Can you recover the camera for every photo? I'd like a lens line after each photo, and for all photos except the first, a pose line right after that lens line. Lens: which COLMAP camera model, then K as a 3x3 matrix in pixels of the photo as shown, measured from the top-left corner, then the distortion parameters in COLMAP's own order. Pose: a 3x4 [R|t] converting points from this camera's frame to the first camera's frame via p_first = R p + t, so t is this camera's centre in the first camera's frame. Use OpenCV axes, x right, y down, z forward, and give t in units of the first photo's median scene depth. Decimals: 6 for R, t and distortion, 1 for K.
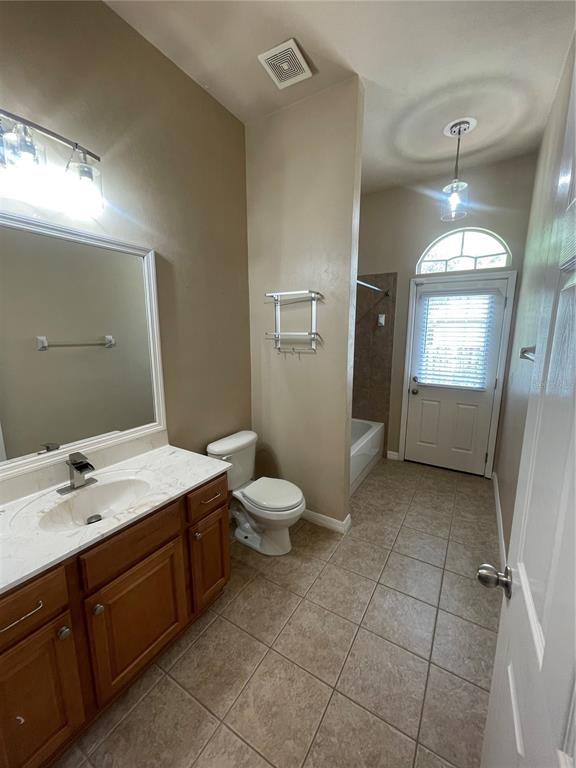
lens RADIAL K [[308.8, 0, 286.5], [0, 308.8, 386.2], [0, 0, 1]] dist [-0.000468, 0.000109]
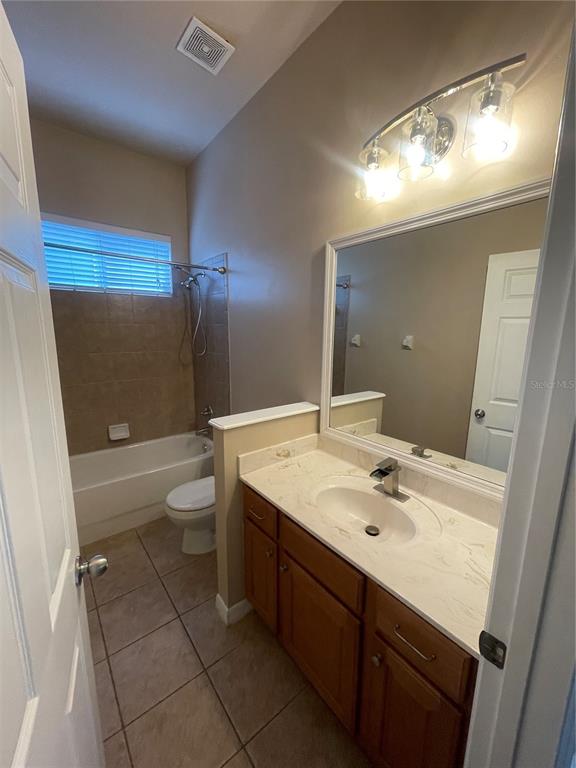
lens RADIAL K [[308.8, 0, 286.5], [0, 308.8, 386.2], [0, 0, 1]] dist [-0.000468, 0.000109]
pose [[-0.324859, 0.160909, -0.931974, 0.253707], [-0.160302, 0.961795, 0.221934, -0.149117], [0.932078, 0.221494, -0.286654, 0.888355]]
